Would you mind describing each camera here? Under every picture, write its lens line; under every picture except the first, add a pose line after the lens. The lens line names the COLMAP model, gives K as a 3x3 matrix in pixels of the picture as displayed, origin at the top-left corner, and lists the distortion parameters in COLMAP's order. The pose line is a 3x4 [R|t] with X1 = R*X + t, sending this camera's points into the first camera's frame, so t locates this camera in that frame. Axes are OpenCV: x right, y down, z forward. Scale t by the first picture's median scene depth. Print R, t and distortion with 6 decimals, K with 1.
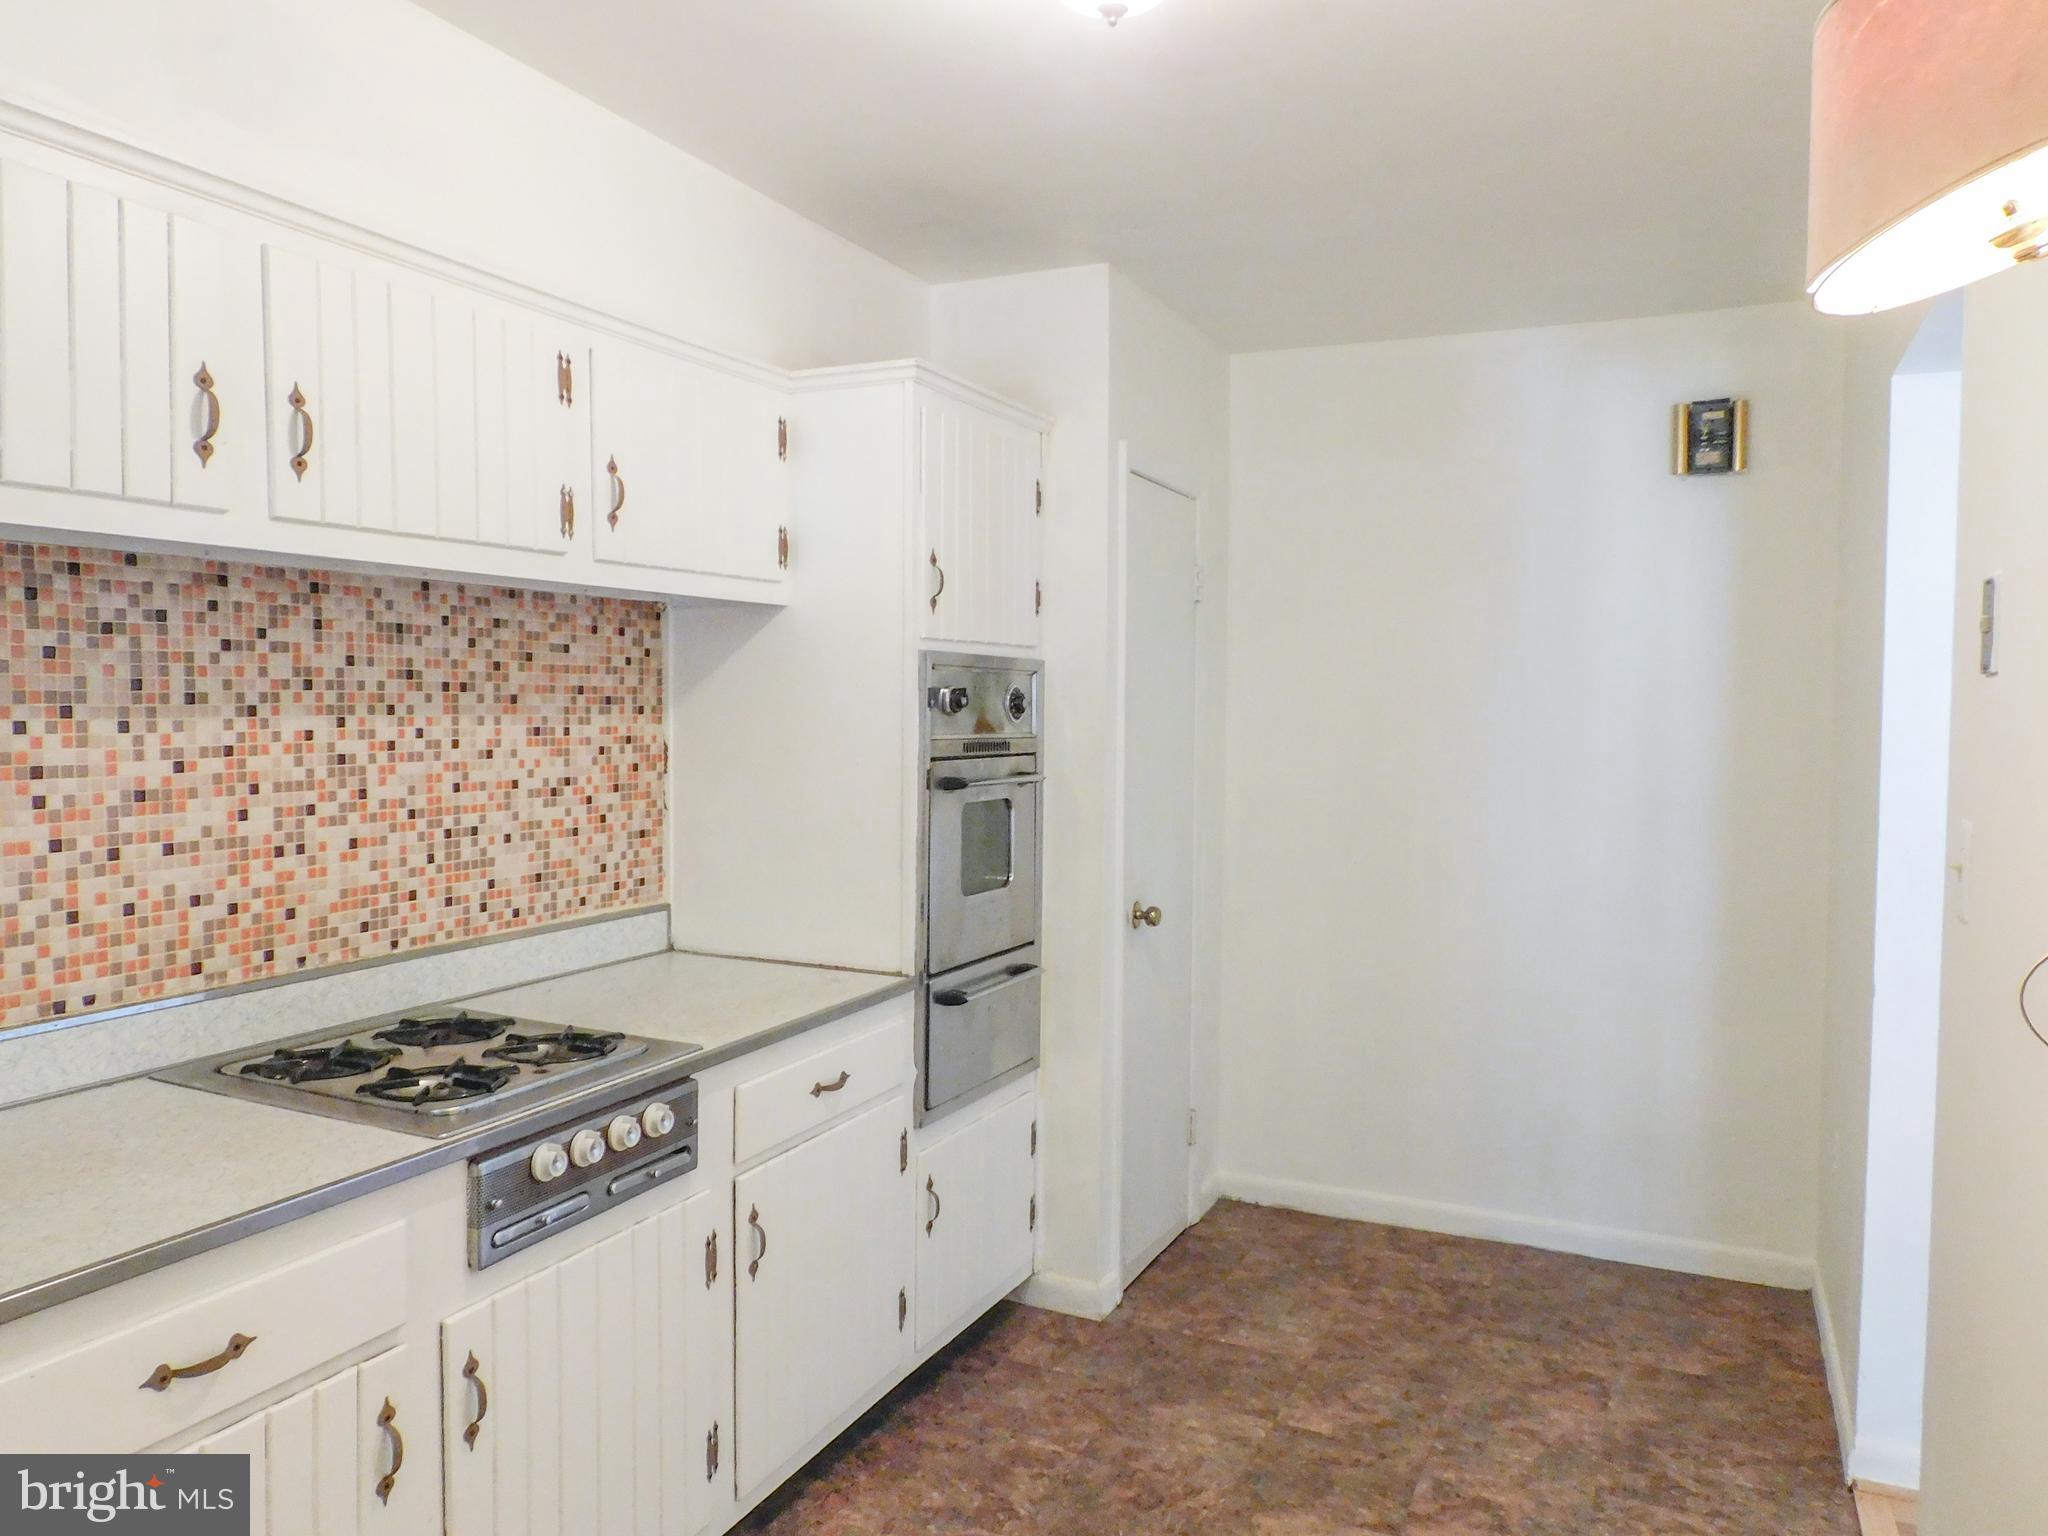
lens RADIAL K [[1465.0, 0, 1007.9], [0, 1465.0, 762.4], [0, 0, 1]] dist [0.000224, -0.004007]
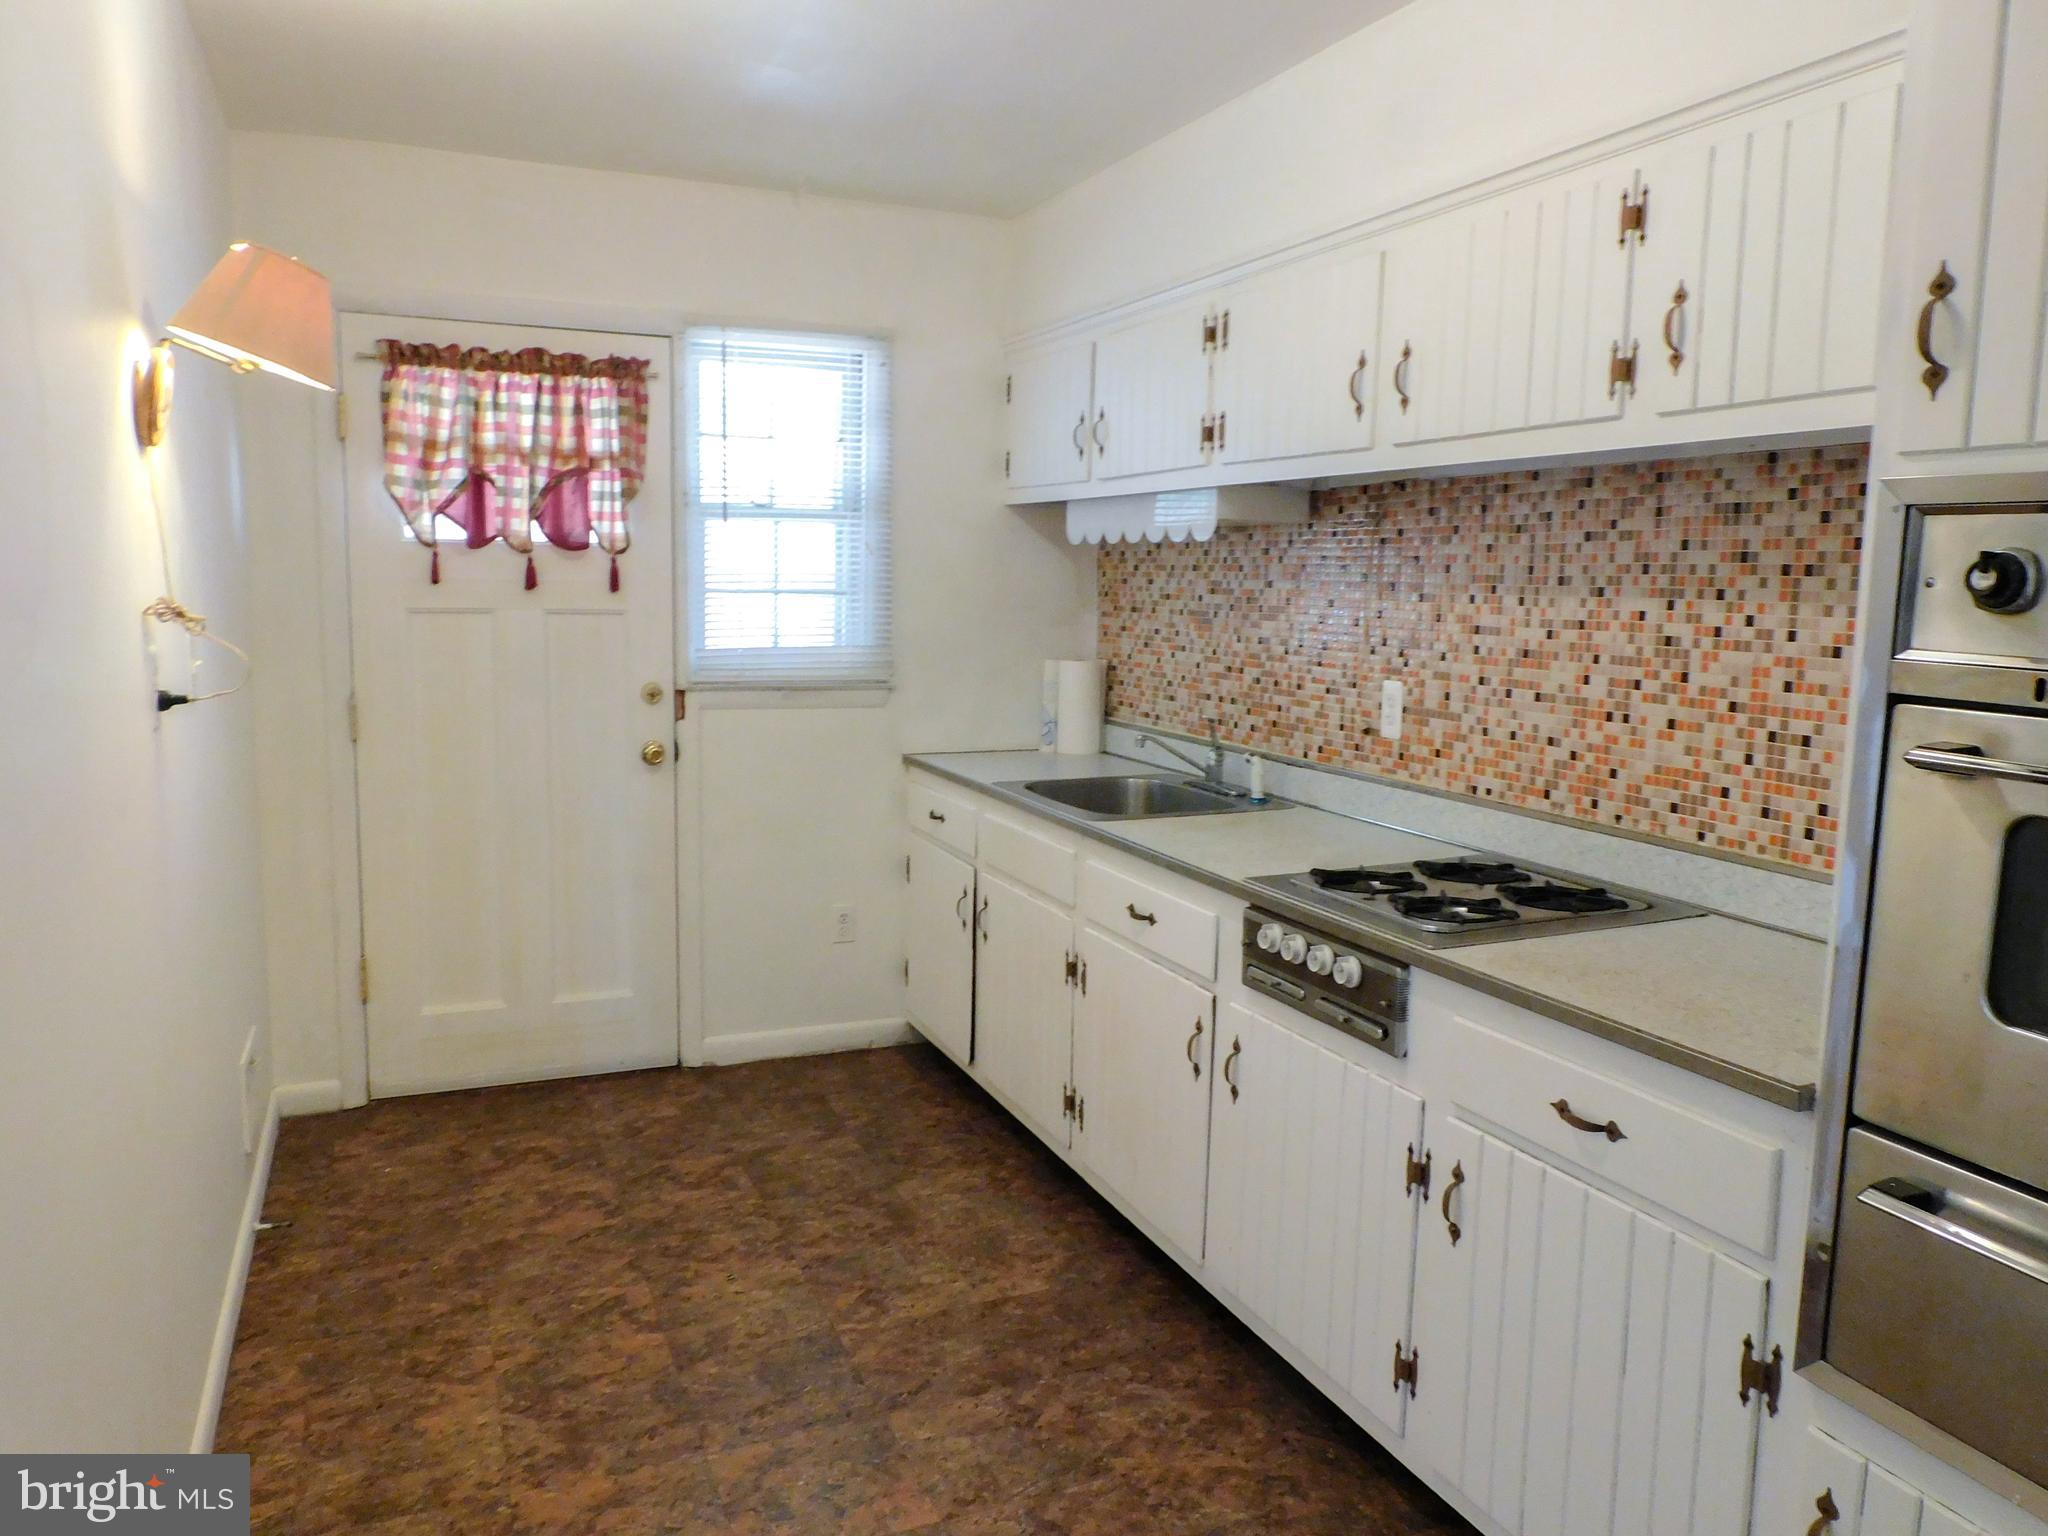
lens RADIAL K [[1465.0, 0, 1012.1], [0, 1465.0, 775.1], [0, 0, 1]] dist [0.000224, -0.004007]
pose [[-0.667564, 0.084718, -0.739717, 0.655091], [-0.052636, 0.985650, 0.160386, -0.052272], [0.742690, 0.146003, -0.653525, 1.391819]]
